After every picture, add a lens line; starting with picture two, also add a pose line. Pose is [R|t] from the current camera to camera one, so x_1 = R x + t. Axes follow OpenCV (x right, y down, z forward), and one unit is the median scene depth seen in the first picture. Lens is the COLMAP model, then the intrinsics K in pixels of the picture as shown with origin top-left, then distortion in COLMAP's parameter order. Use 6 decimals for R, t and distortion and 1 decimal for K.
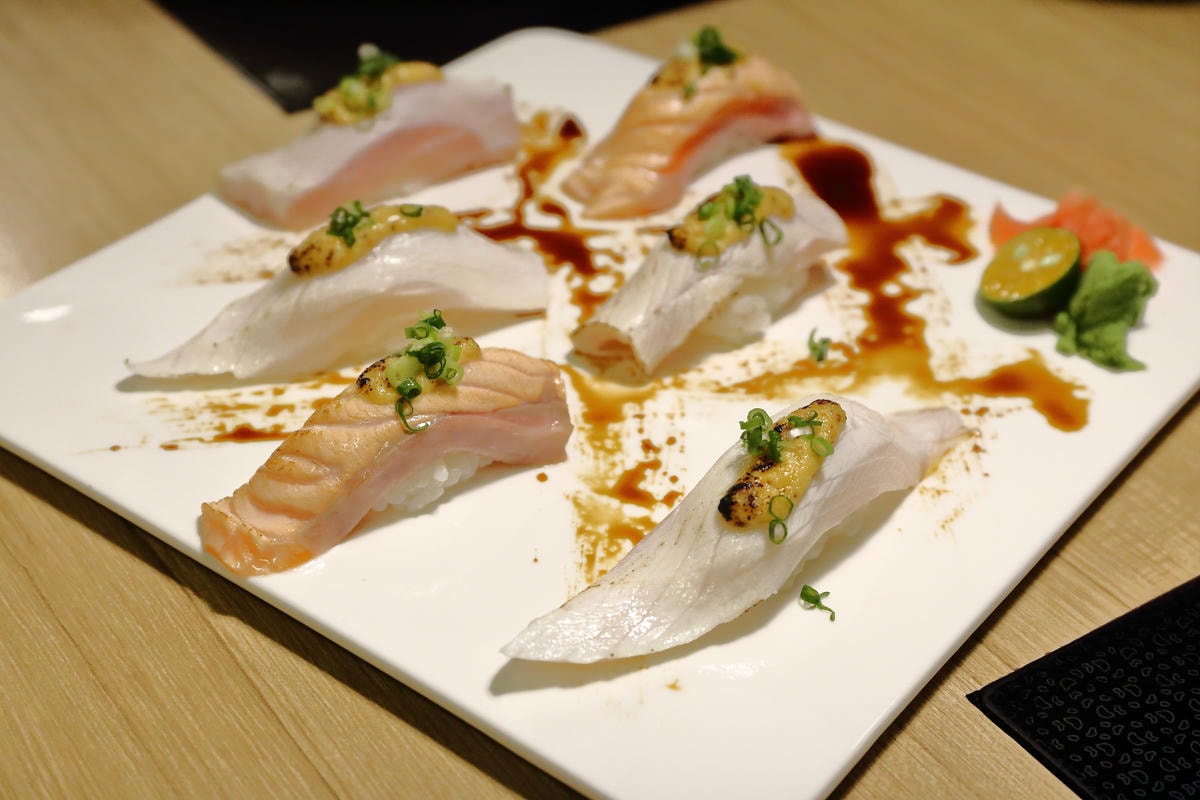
lens RADIAL K [[2113.0, 0, 596.9], [0, 2113.0, 399.0], [0, 0, 1]] dist [0.078362, 0.000000]
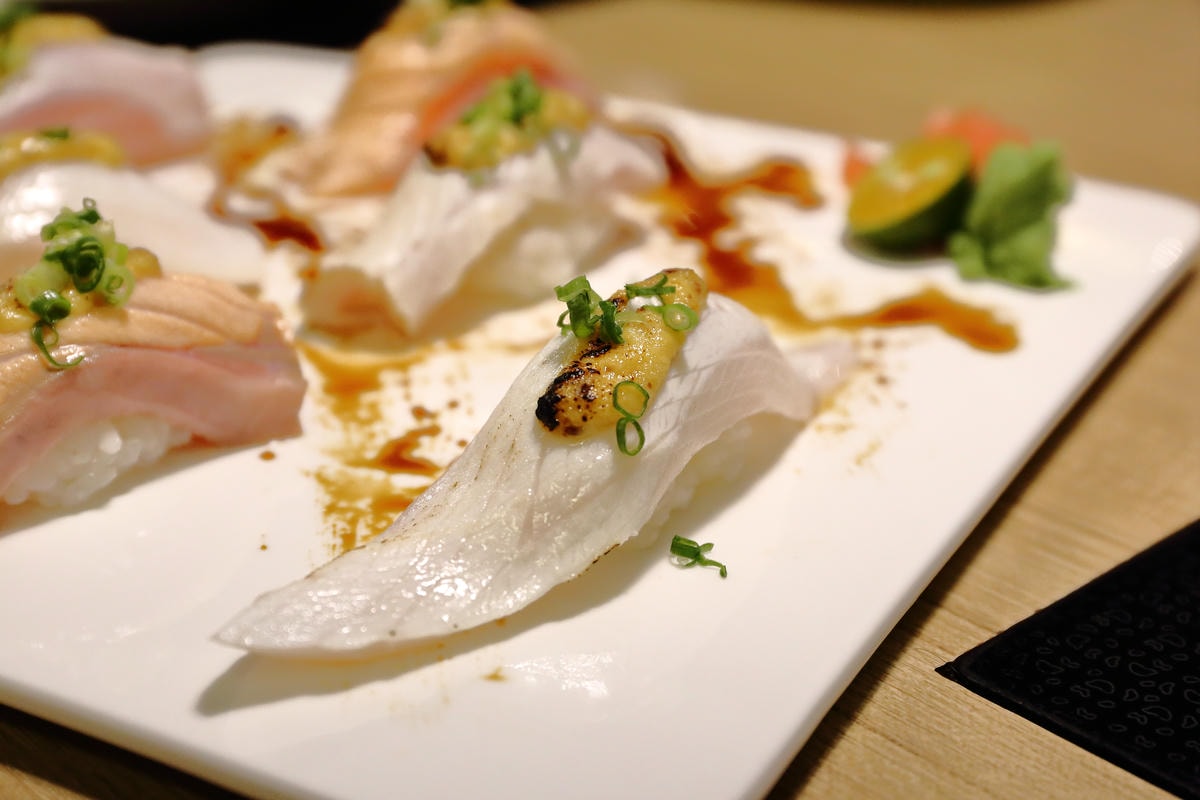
lens RADIAL K [[2122.2, 0, 603.5], [0, 2122.2, 400.3], [0, 0, 1]] dist [0.026595, 0.000000]
pose [[0.988335, -0.079168, 0.130098, -0.006987], [0.103329, 0.976143, -0.190967, 0.166356], [-0.111876, 0.202183, 0.972937, 0.337384]]
